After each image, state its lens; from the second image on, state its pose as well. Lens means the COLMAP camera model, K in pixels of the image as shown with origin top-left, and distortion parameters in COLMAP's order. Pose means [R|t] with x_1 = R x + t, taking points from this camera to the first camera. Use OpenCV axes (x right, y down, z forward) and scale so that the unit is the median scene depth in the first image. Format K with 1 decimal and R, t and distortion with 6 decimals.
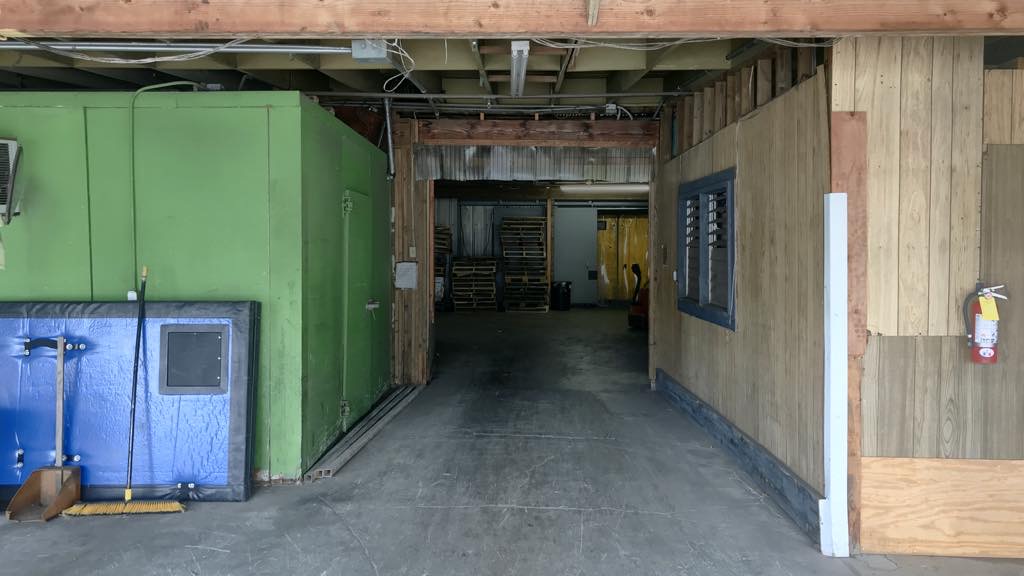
lens RADIAL K [[850.8, 0, 506.2], [0, 850.8, 285.0], [0, 0, 1]] dist [0.025103, -0.006005]
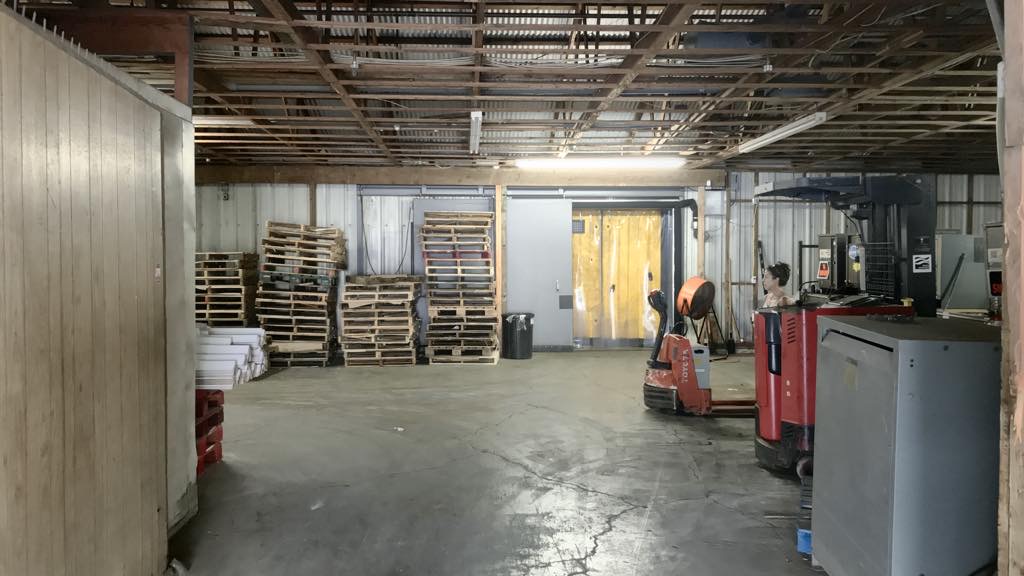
lens RADIAL K [[850.8, 0, 506.2], [0, 850.8, 285.0], [0, 0, 1]] dist [0.025103, -0.006005]
pose [[0.998435, -0.004804, 0.055725, 0.020408], [0.005437, 0.999922, -0.011210, -0.018395], [-0.055666, 0.011496, 0.998383, 0.364589]]
